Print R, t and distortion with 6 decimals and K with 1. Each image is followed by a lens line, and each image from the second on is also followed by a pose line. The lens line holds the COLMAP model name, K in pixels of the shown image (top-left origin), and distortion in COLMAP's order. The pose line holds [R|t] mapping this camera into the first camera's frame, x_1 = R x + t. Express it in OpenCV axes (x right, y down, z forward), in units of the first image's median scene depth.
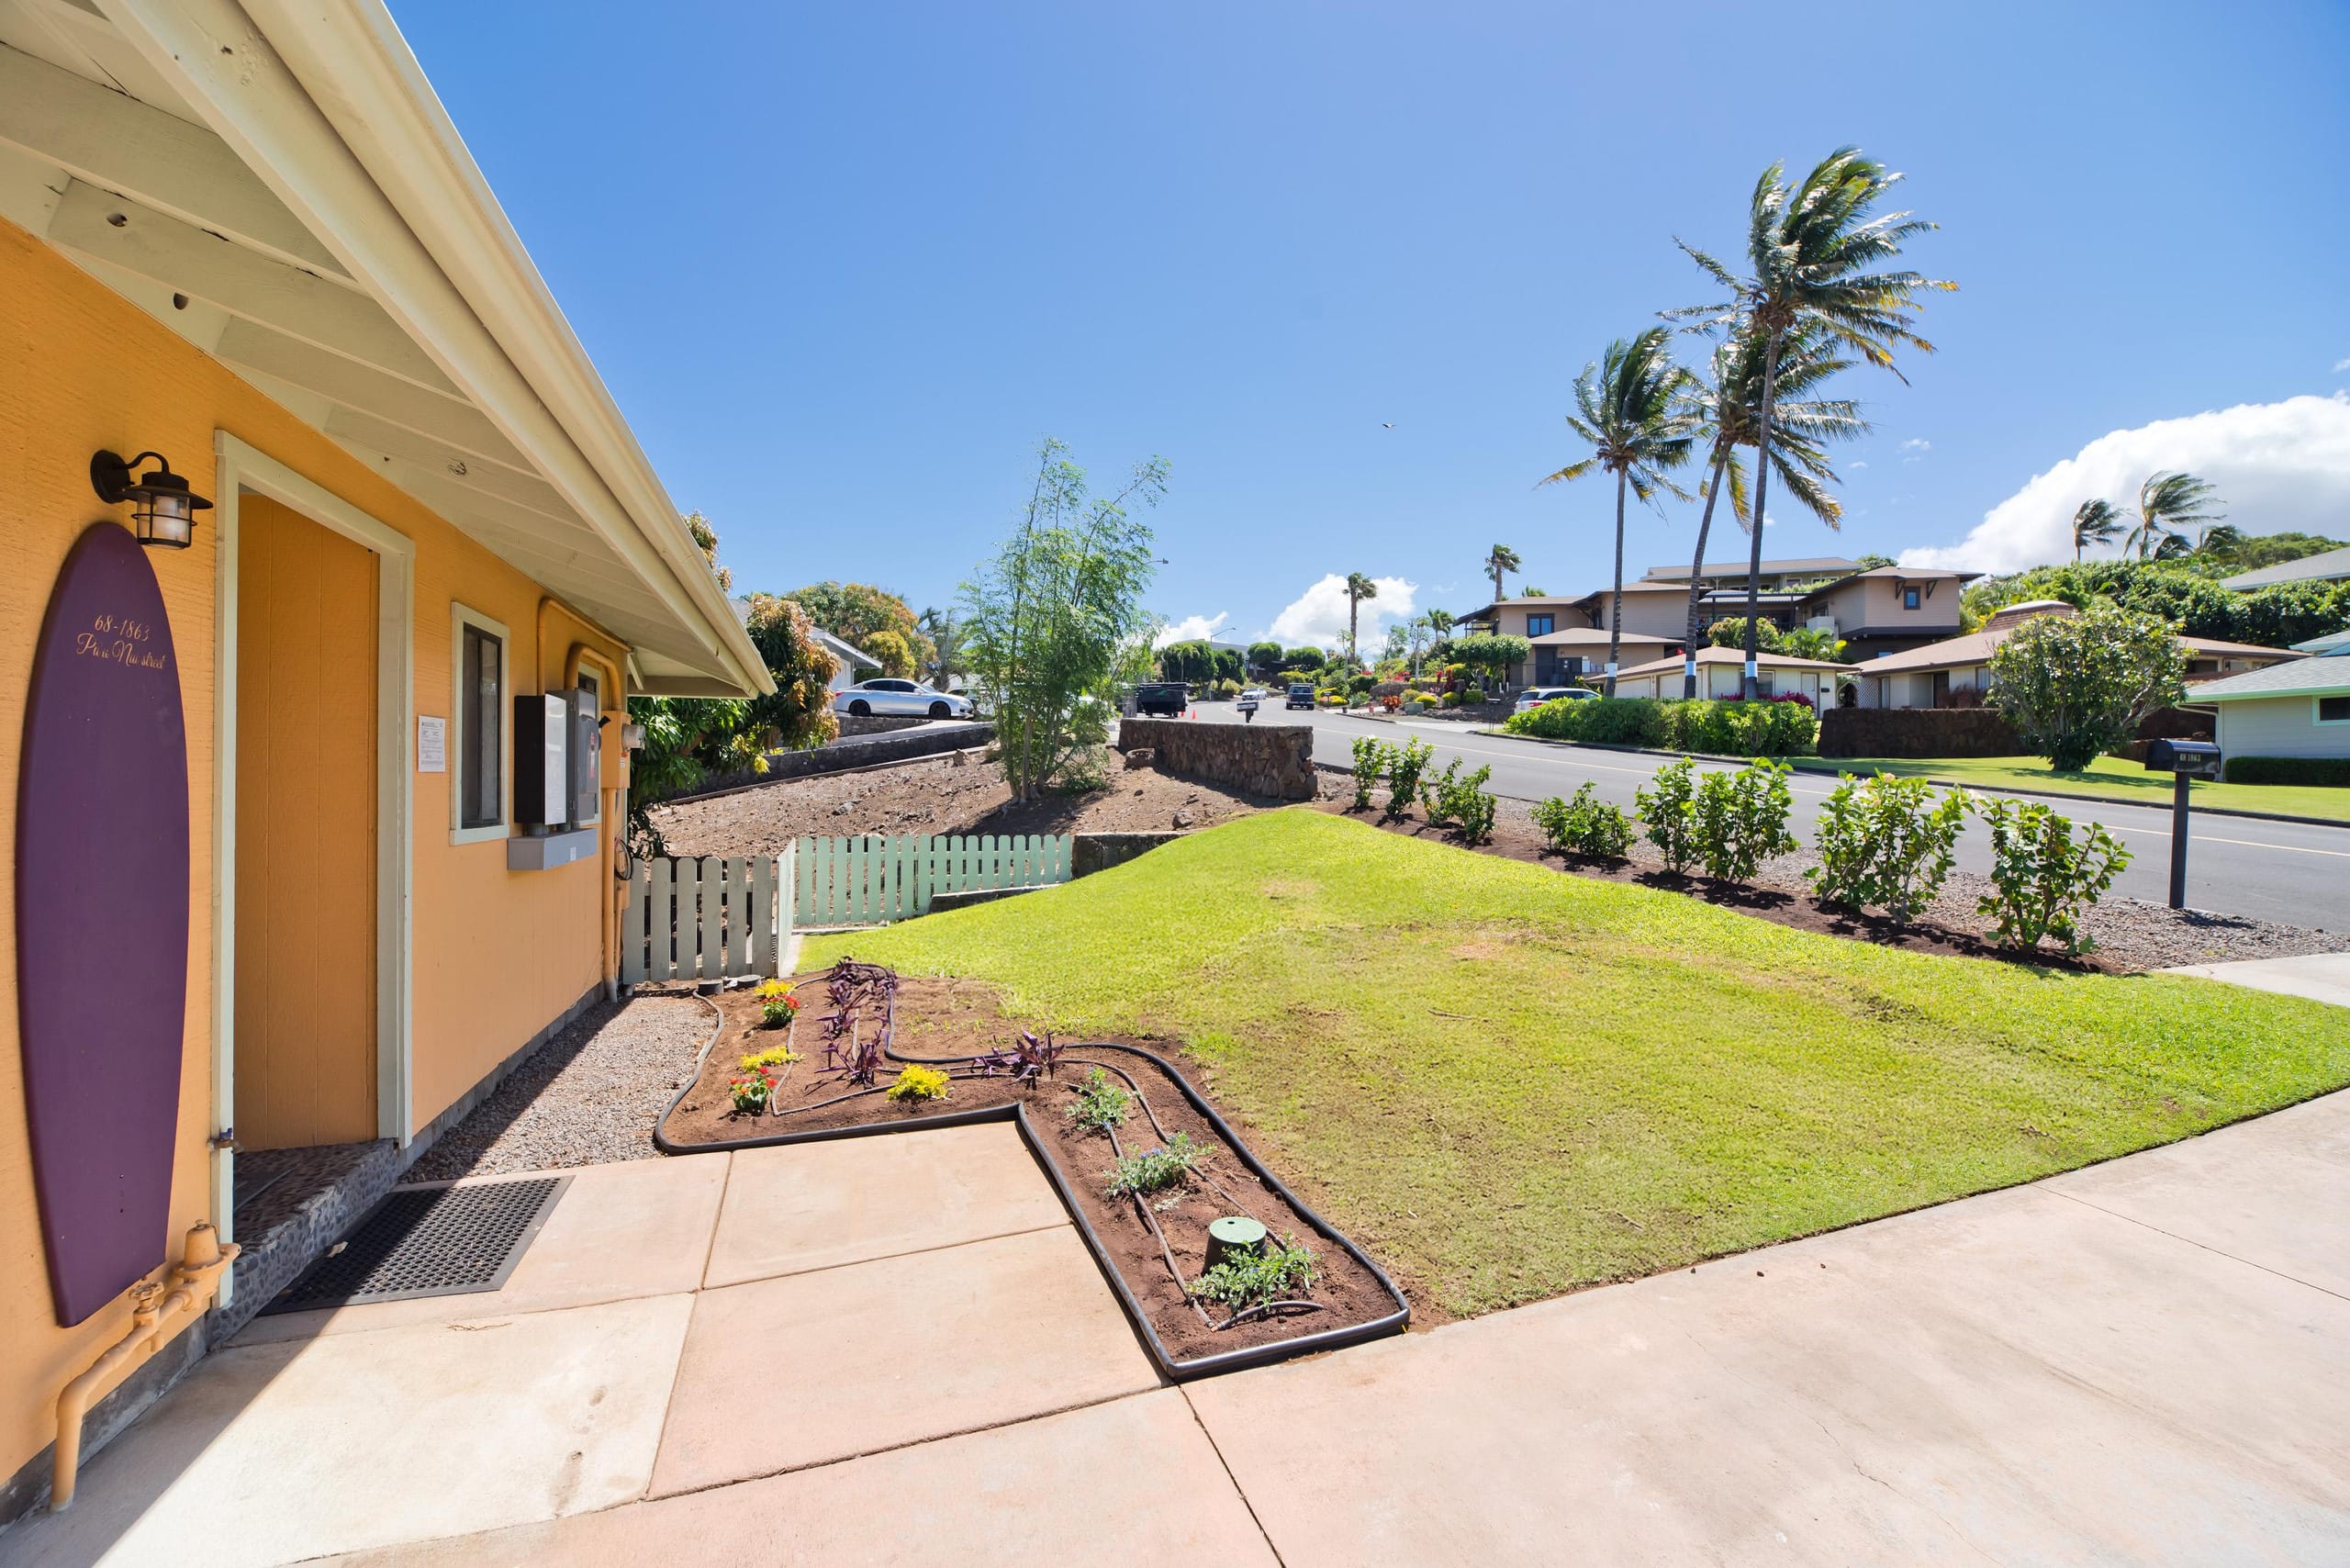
lens RADIAL K [[1022.0, 0, 1177.2], [0, 1022.0, 786.6], [0, 0, 1]] dist [-0.009131, -0.001746]
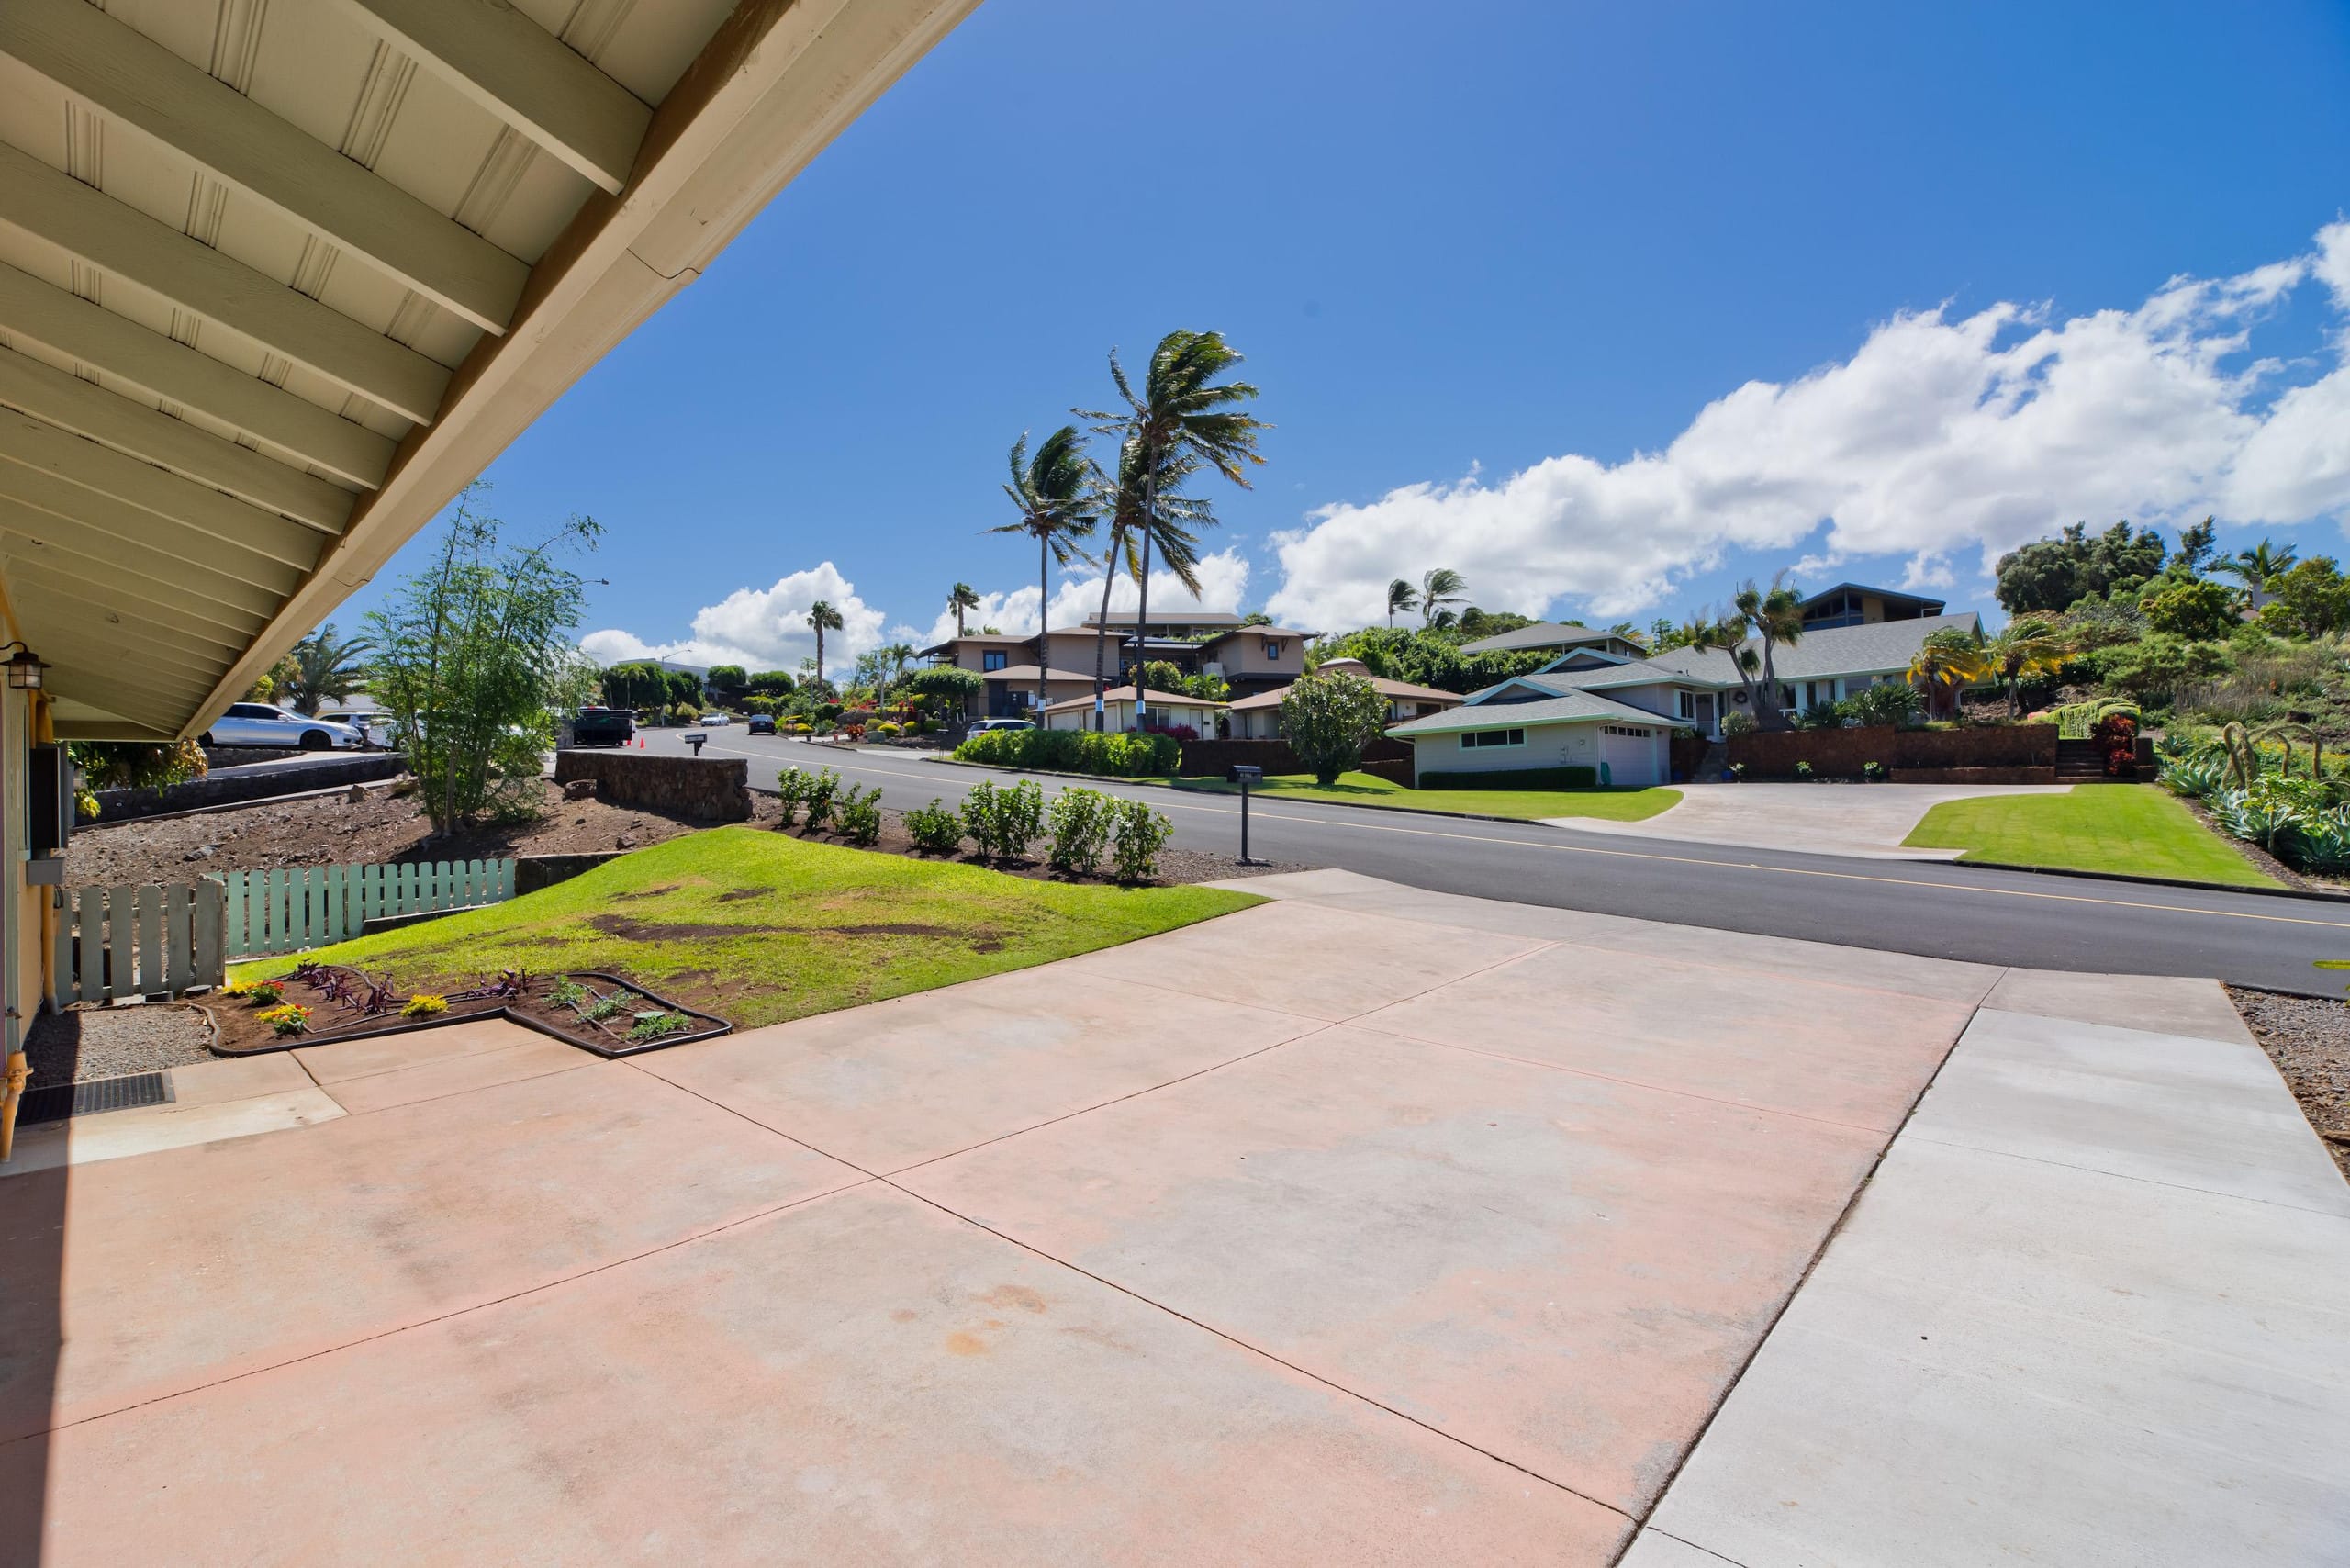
lens RADIAL K [[1022.0, 0, 1175.6], [0, 1022.0, 781.4], [0, 0, 1]] dist [-0.009131, -0.001746]
pose [[0.879661, -0.018548, 0.475240, 0.003097], [0.032736, 0.999231, -0.021595, 0.005526], [-0.474473, 0.034554, 0.879591, -0.169862]]
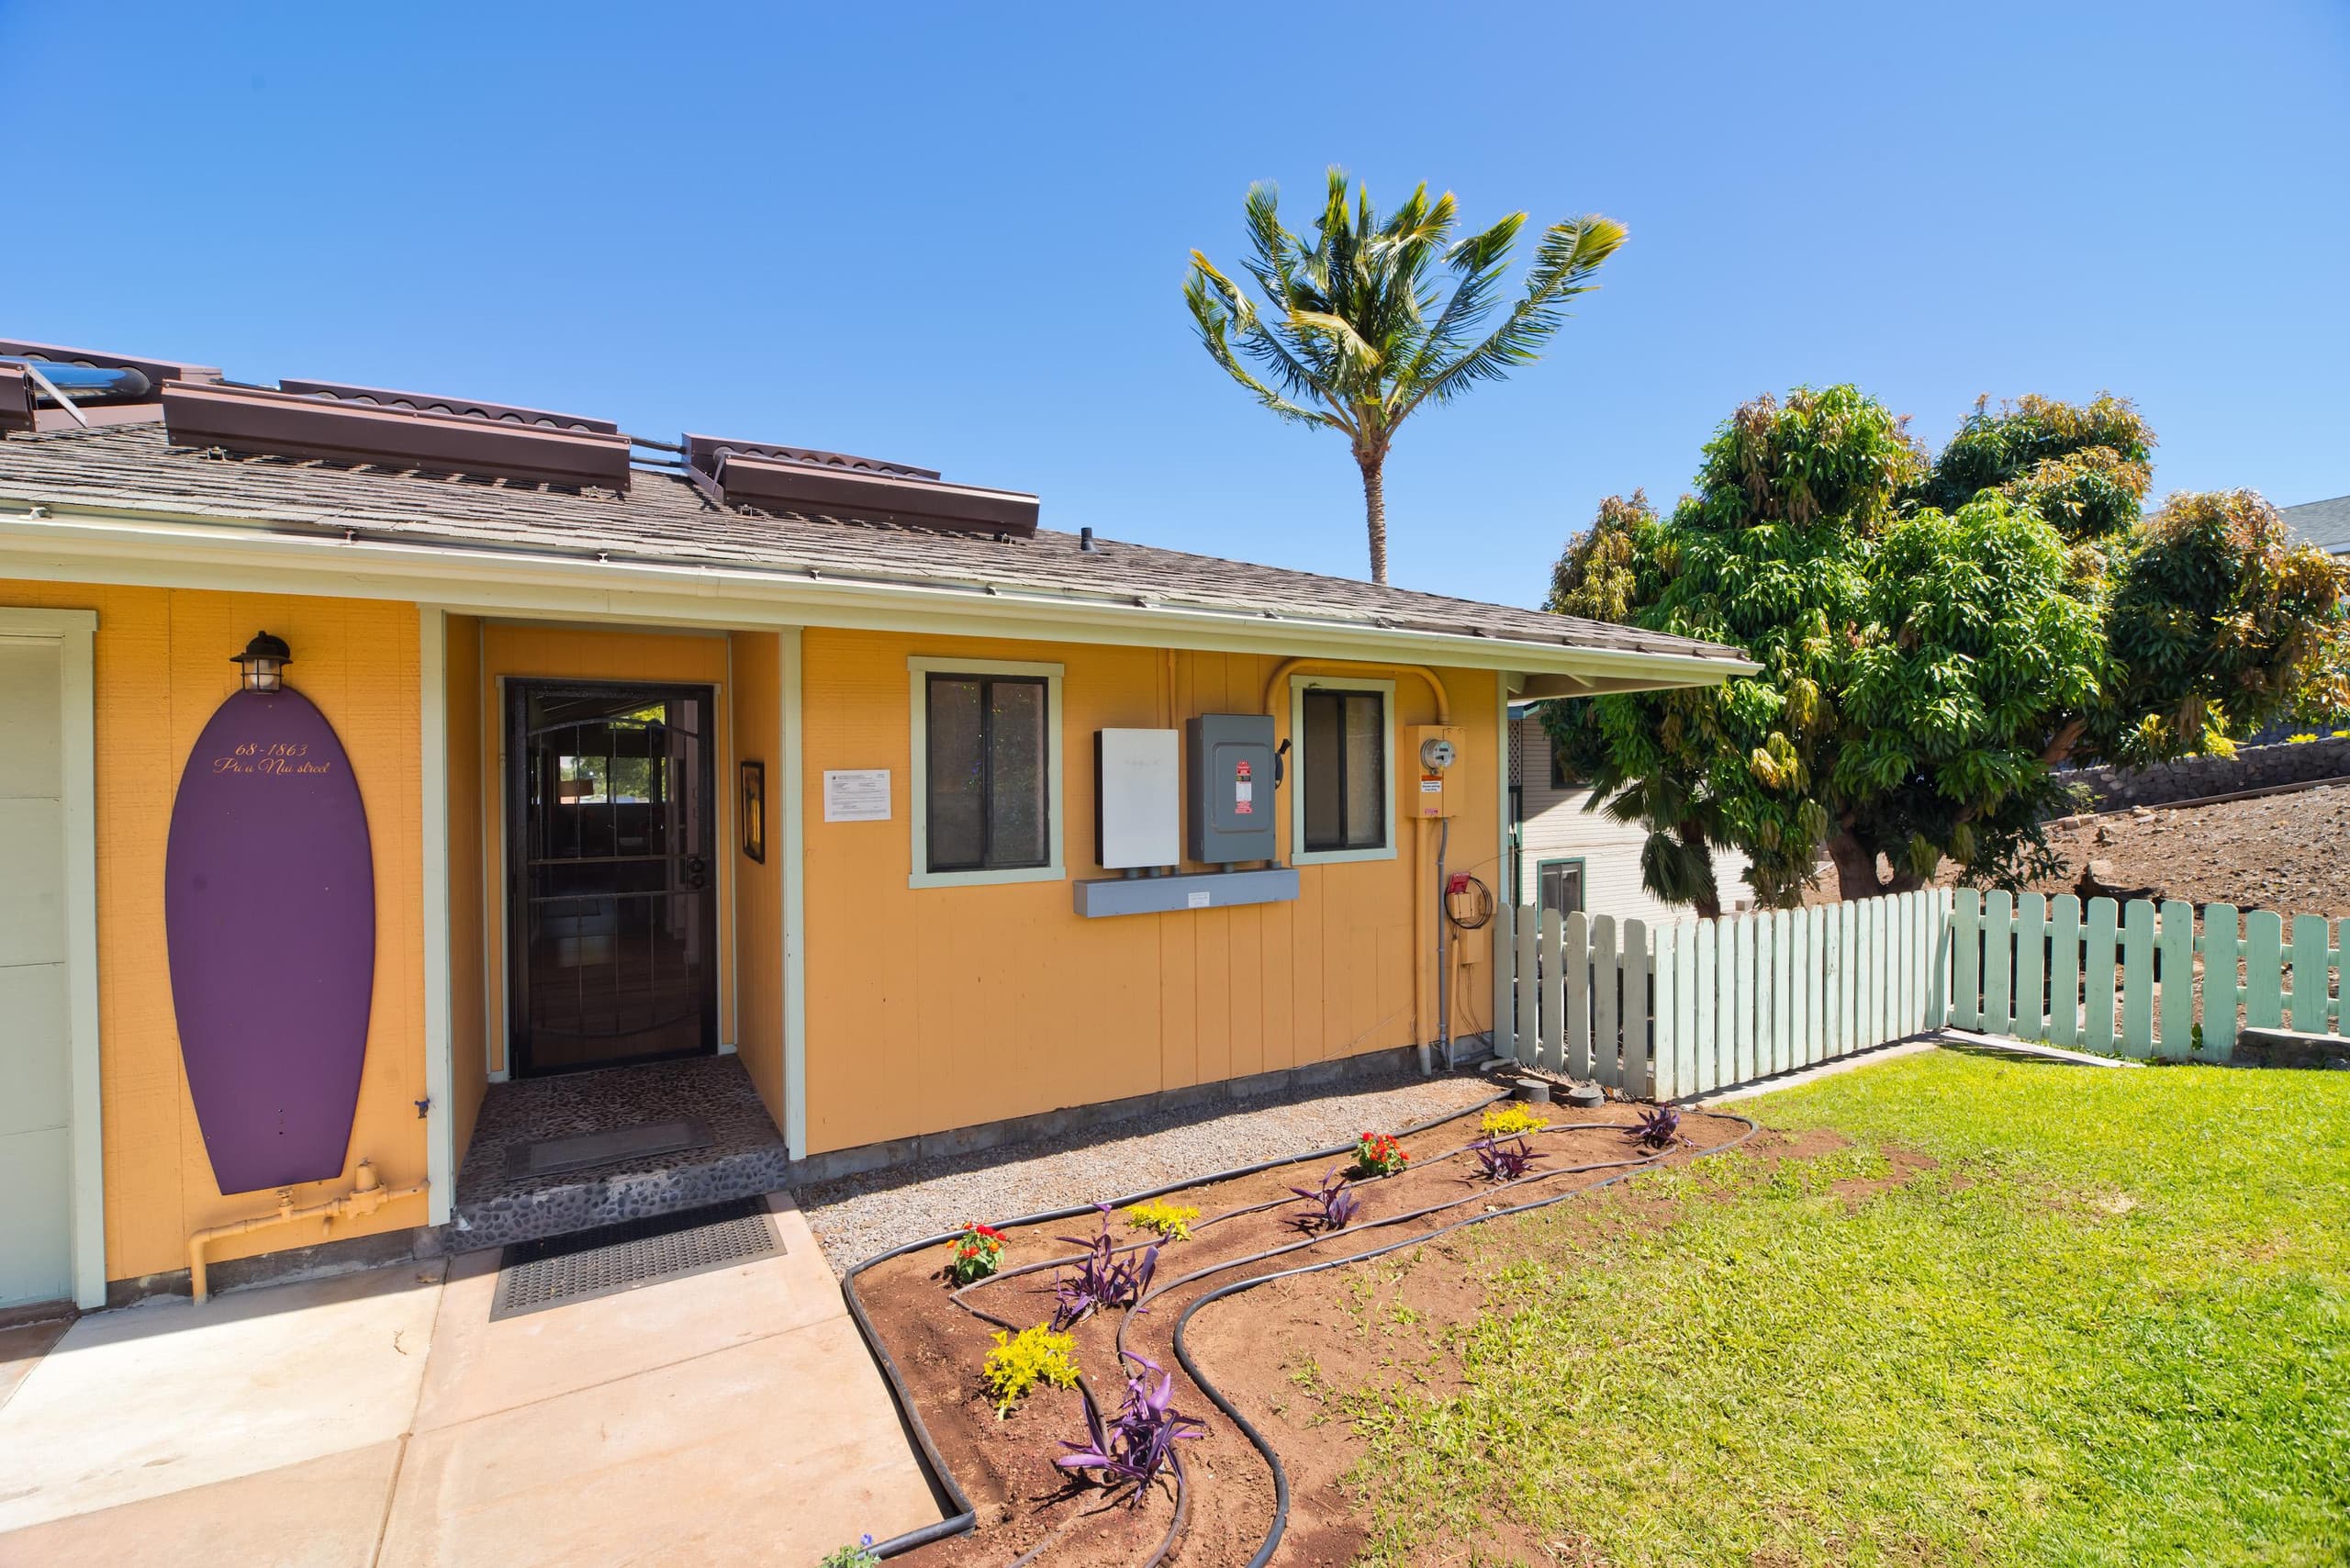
lens RADIAL K [[1022.0, 0, 1178.9], [0, 1022.0, 793.4], [0, 0, 1]] dist [-0.009131, -0.001746]
pose [[0.202315, 0.008648, -0.979282, 0.074968], [0.011224, 0.999875, 0.011148, -0.009880], [0.979256, -0.013247, 0.202193, 0.212874]]
